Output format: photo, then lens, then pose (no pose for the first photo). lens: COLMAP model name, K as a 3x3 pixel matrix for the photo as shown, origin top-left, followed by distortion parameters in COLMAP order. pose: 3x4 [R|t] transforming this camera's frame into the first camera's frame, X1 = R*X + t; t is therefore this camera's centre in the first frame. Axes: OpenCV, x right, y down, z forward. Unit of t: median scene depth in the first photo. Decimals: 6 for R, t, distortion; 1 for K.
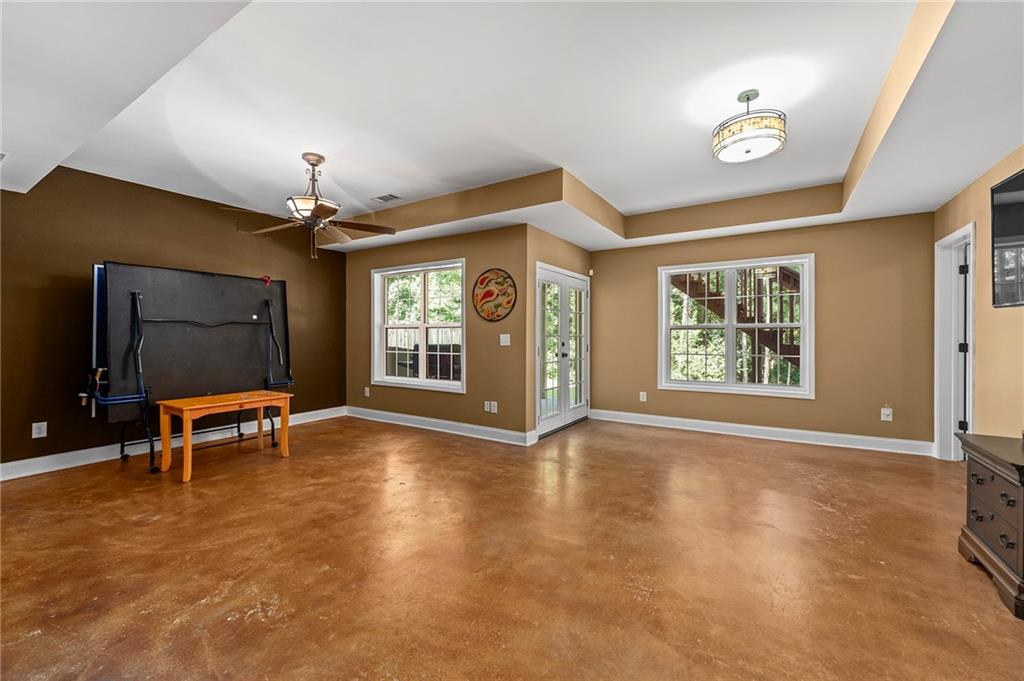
lens RADIAL K [[414.7, 0, 516.3], [0, 414.7, 337.1], [0, 0, 1]] dist [0.000519, -0.000770]
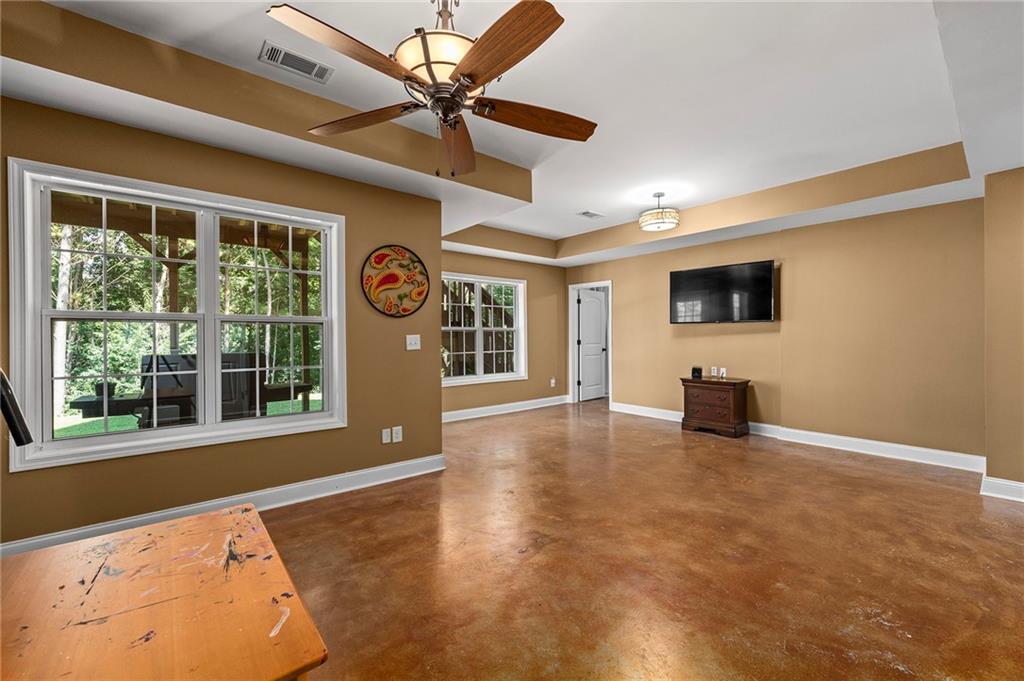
lens RADIAL K [[414.7, 0, 516.1], [0, 414.7, 337.2], [0, 0, 1]] dist [0.000519, -0.000770]
pose [[0.307298, -0.004237, 0.951604, -0.693774], [0.009425, 0.999955, 0.001409, -0.001494], [-0.951567, 0.008536, 0.307324, 0.581295]]
